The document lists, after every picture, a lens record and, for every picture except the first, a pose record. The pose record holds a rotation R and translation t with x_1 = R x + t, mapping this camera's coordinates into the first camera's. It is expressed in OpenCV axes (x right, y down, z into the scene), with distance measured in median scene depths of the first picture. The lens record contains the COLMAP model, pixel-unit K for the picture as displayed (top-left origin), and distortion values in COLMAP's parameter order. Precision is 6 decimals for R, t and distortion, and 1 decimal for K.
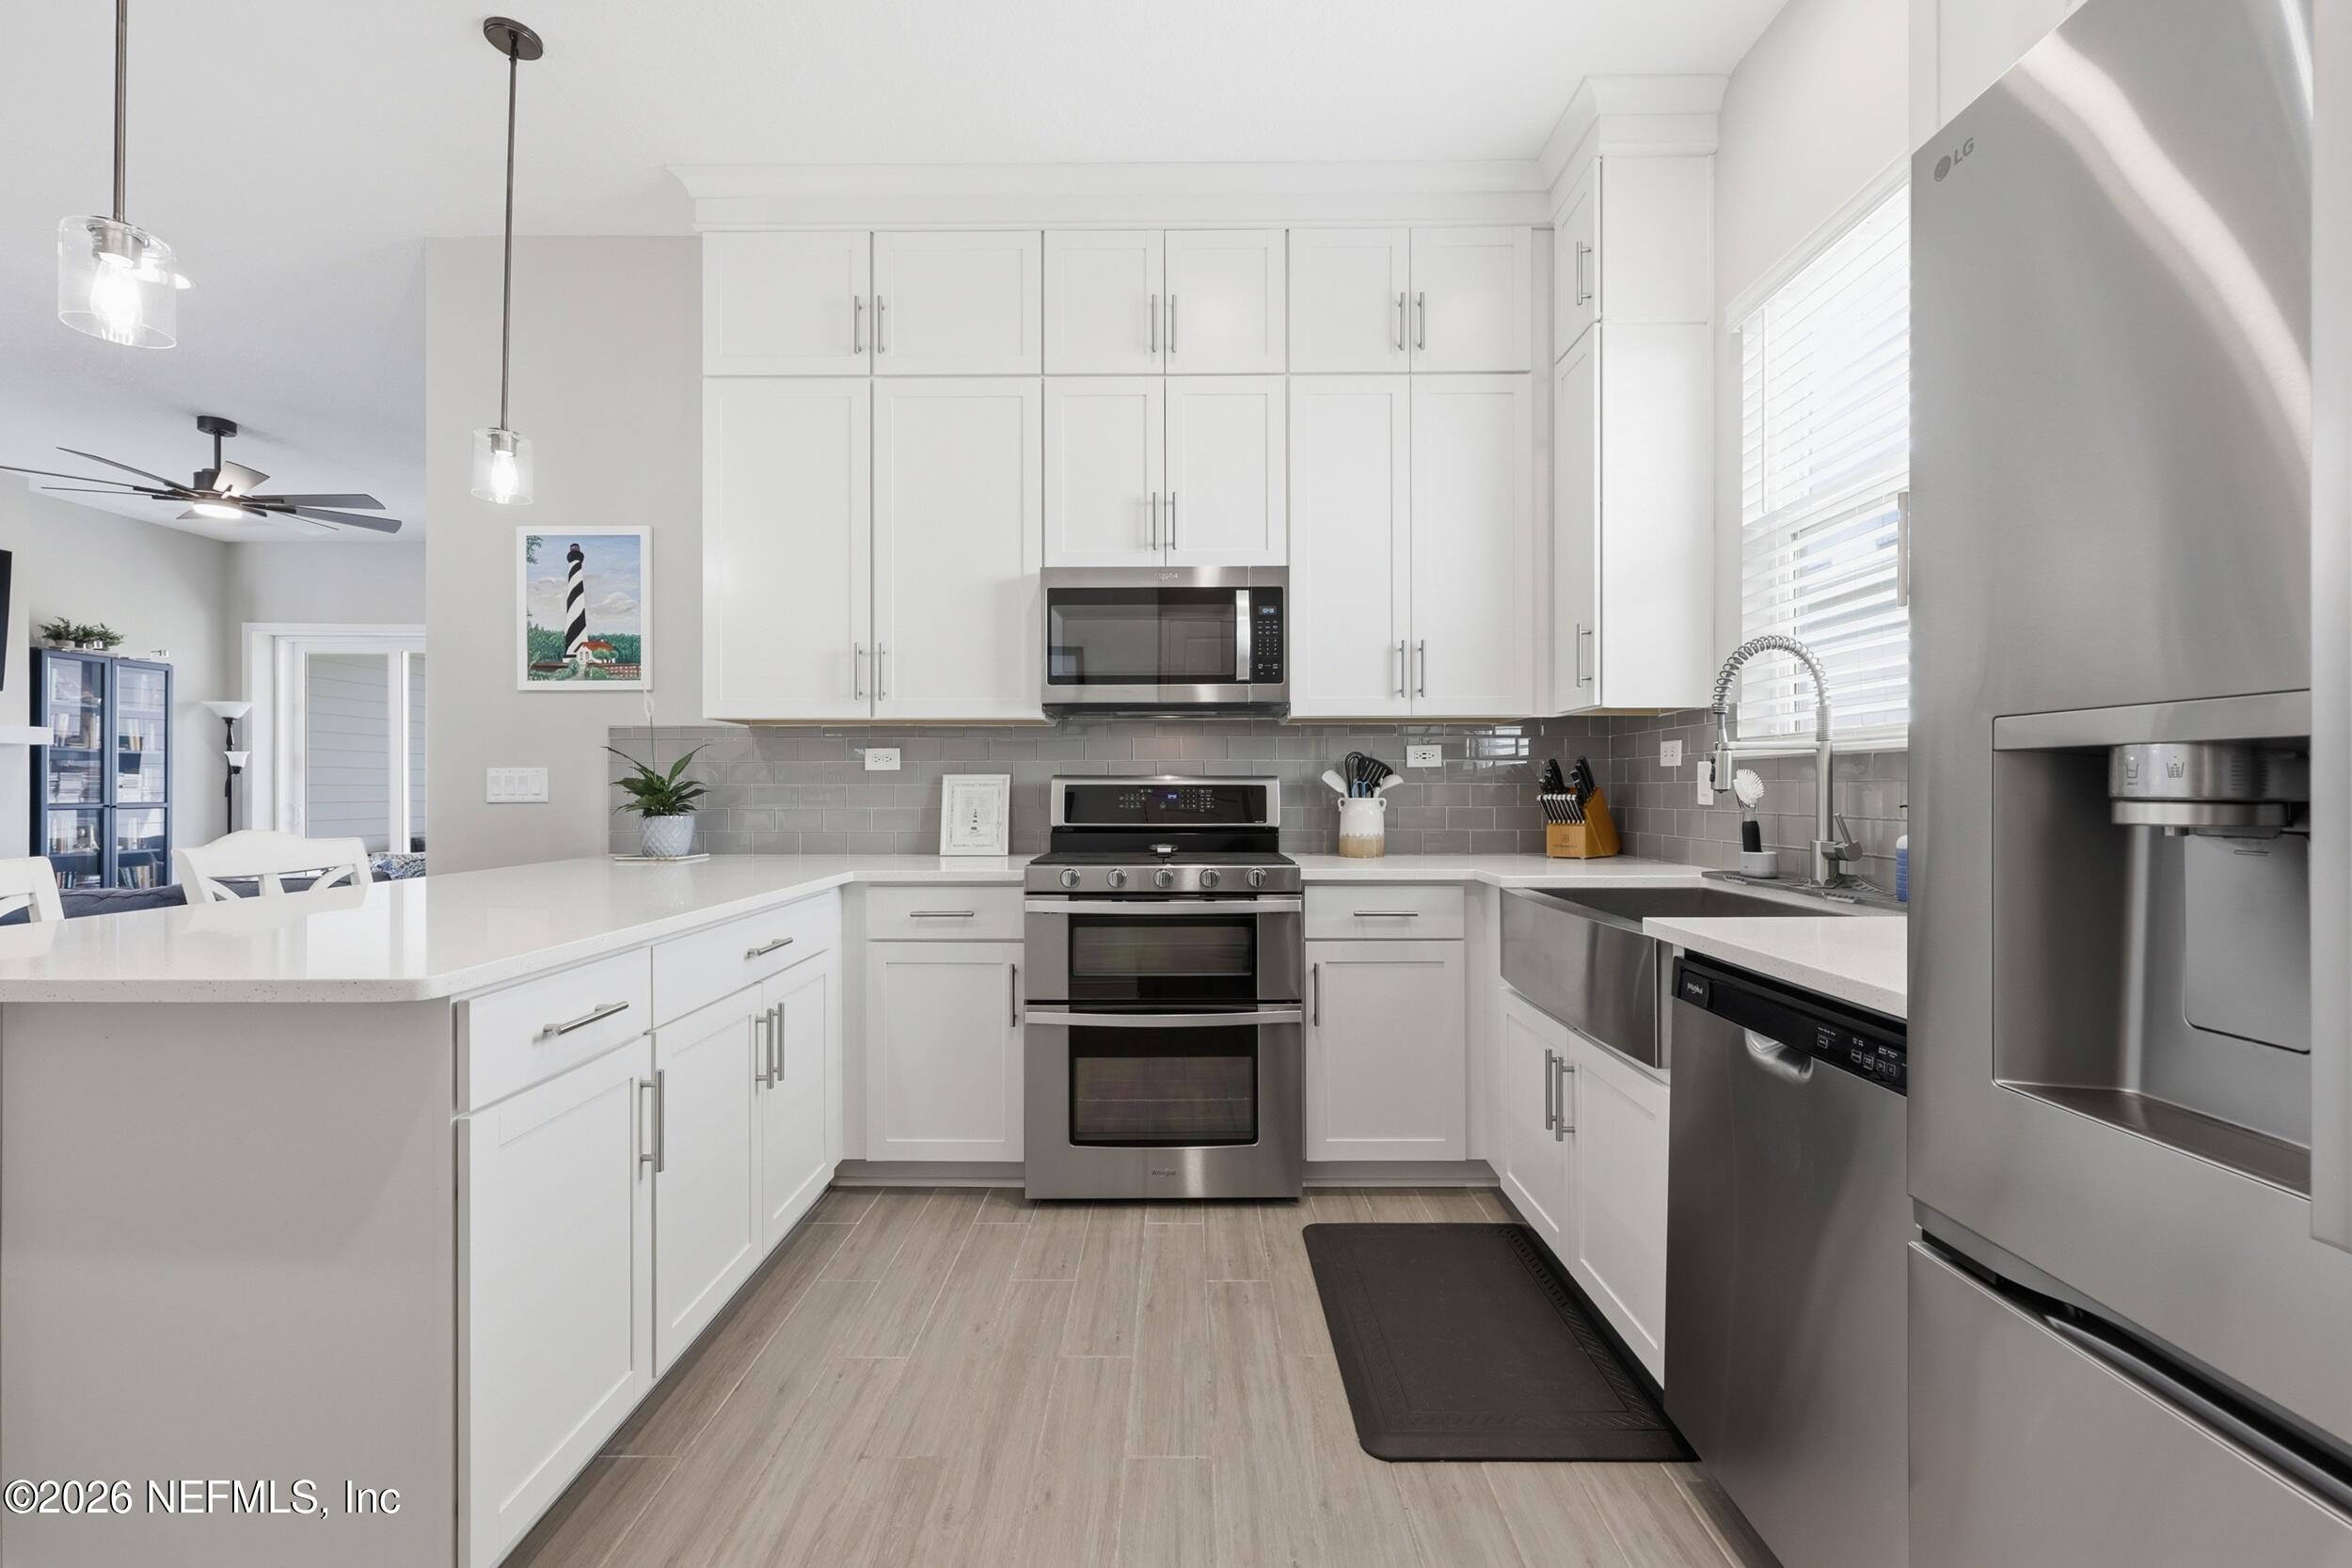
lens RADIAL K [[979.4, 0, 1177.7], [0, 979.4, 787.7], [0, 0, 1]] dist [0.000417, 0.000069]
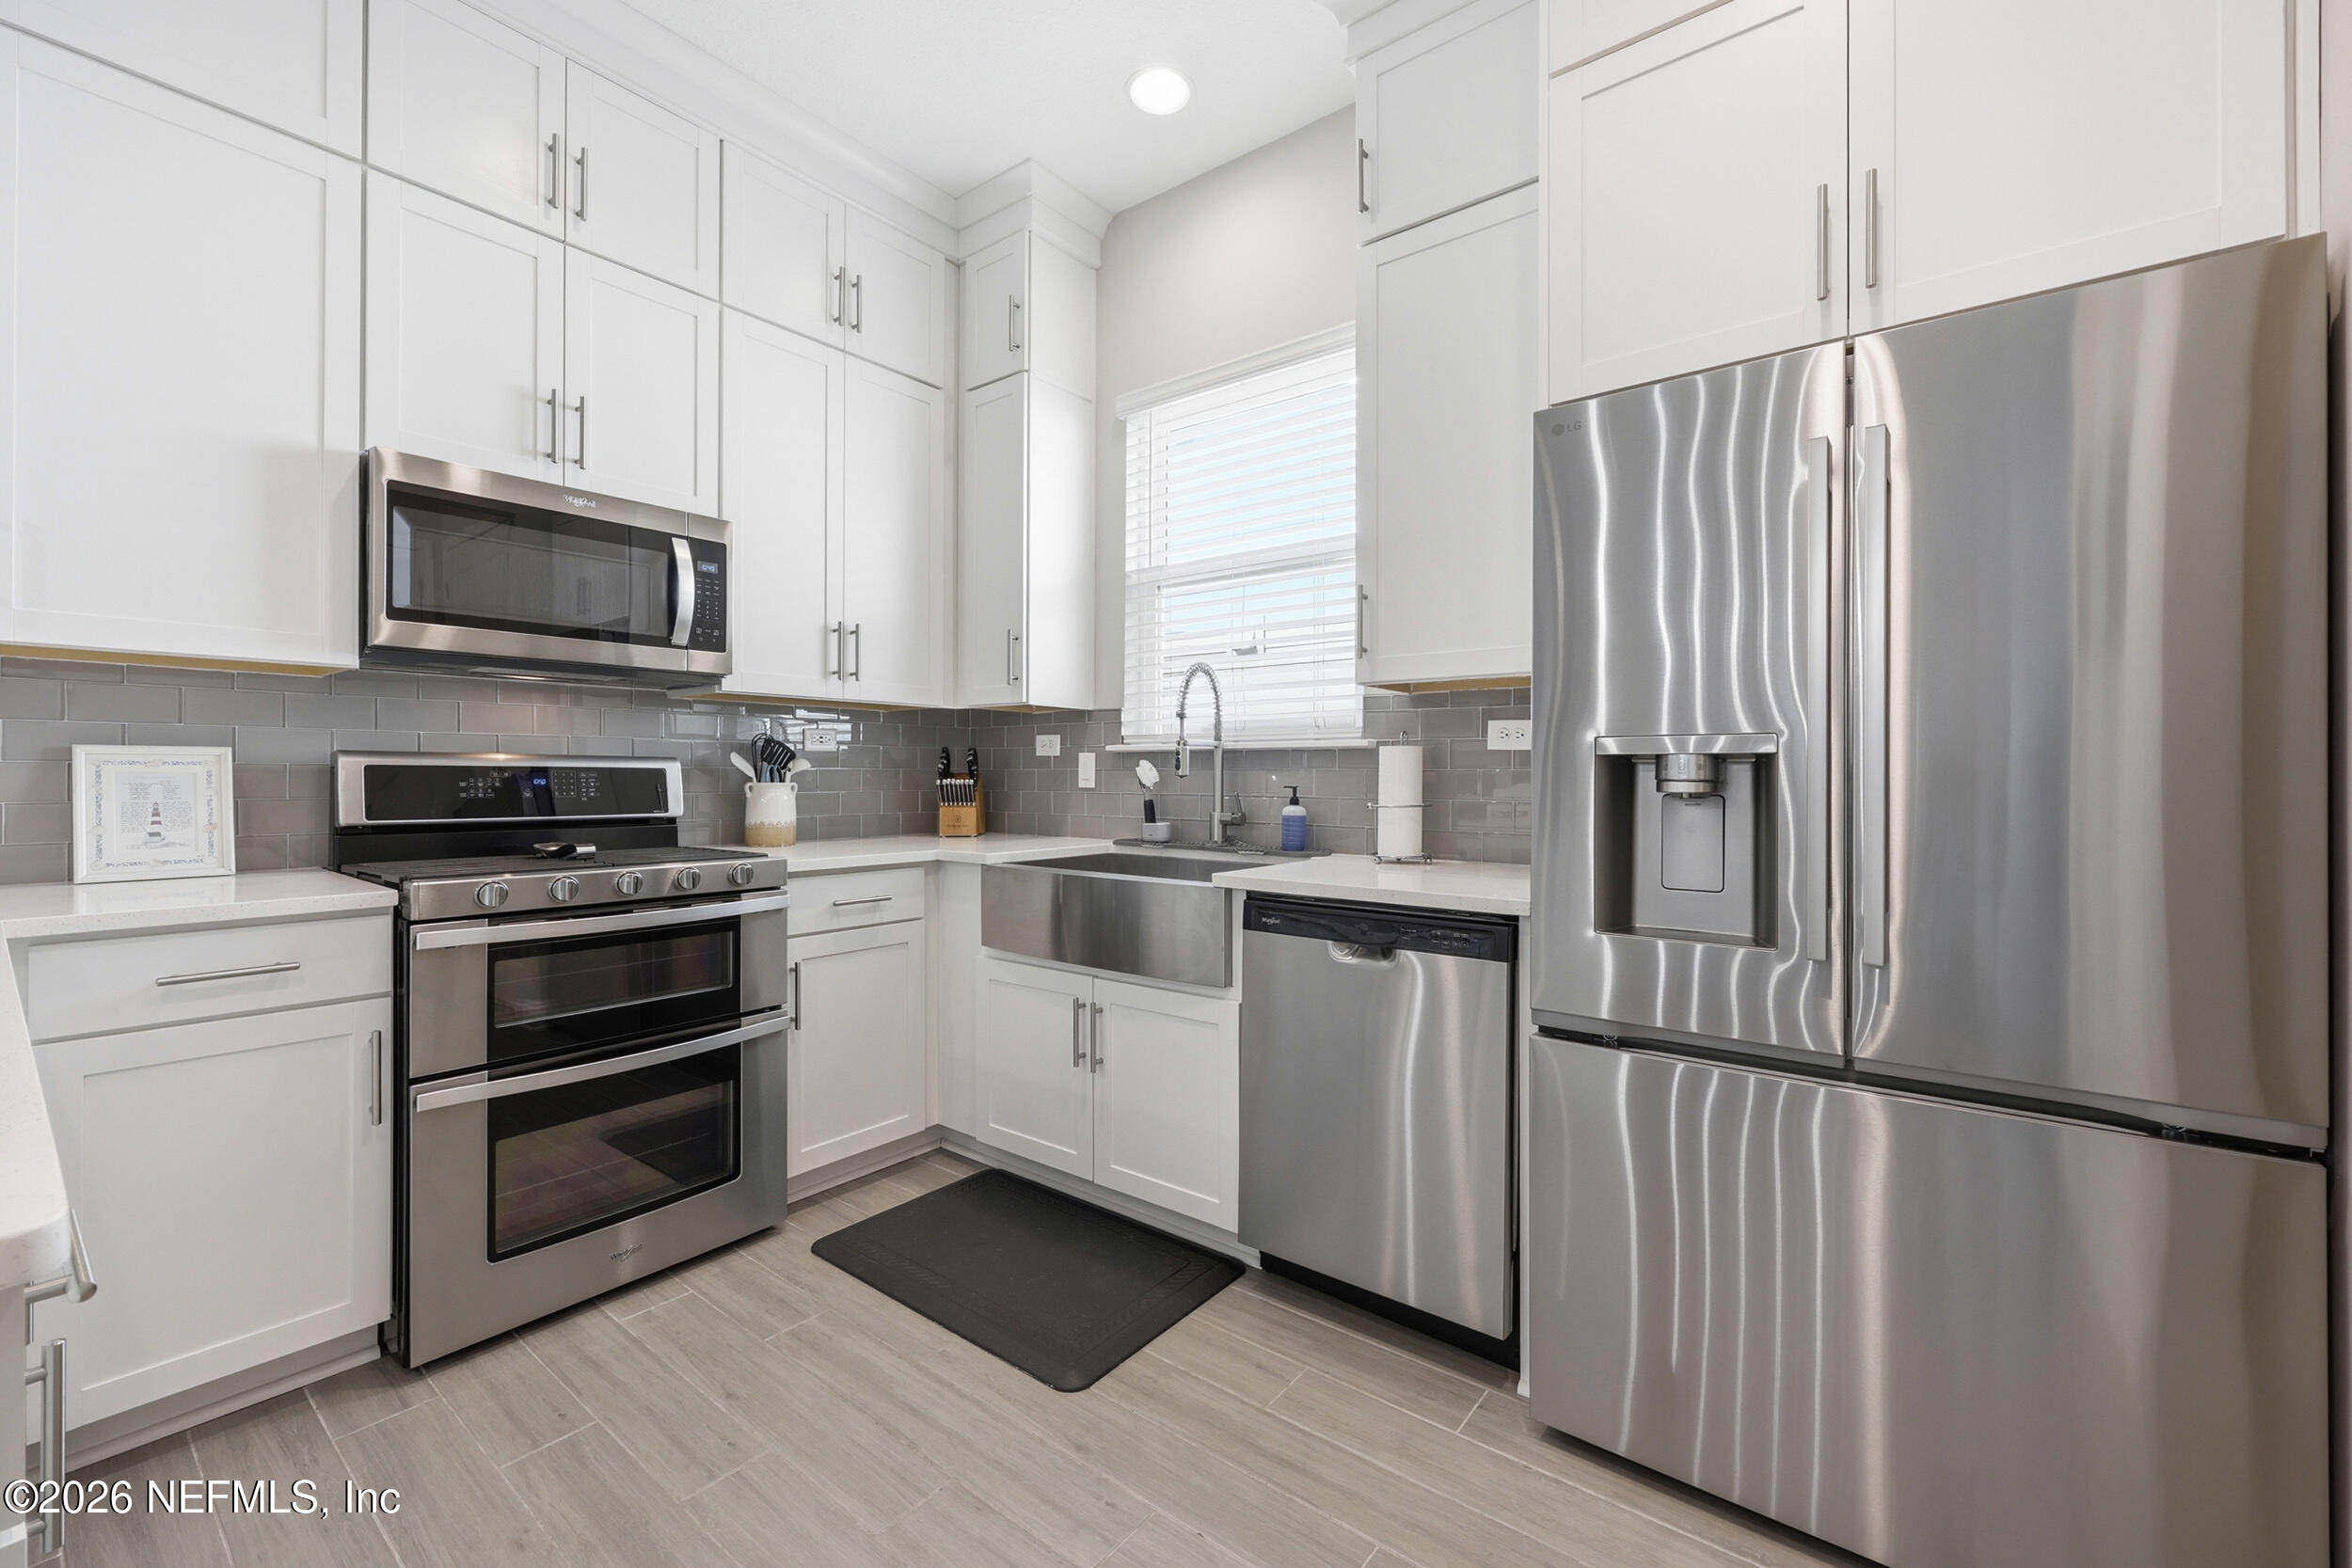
lens RADIAL K [[957.4, 0, 1175.4], [0, 957.4, 770.6], [0, 0, 1]] dist [0.001823, 0.000064]
pose [[0.612896, 0.007988, 0.790123, -0.351608], [-0.005516, 0.999968, -0.005831, 0.002398], [-0.790145, -0.000784, 0.612920, 0.162998]]
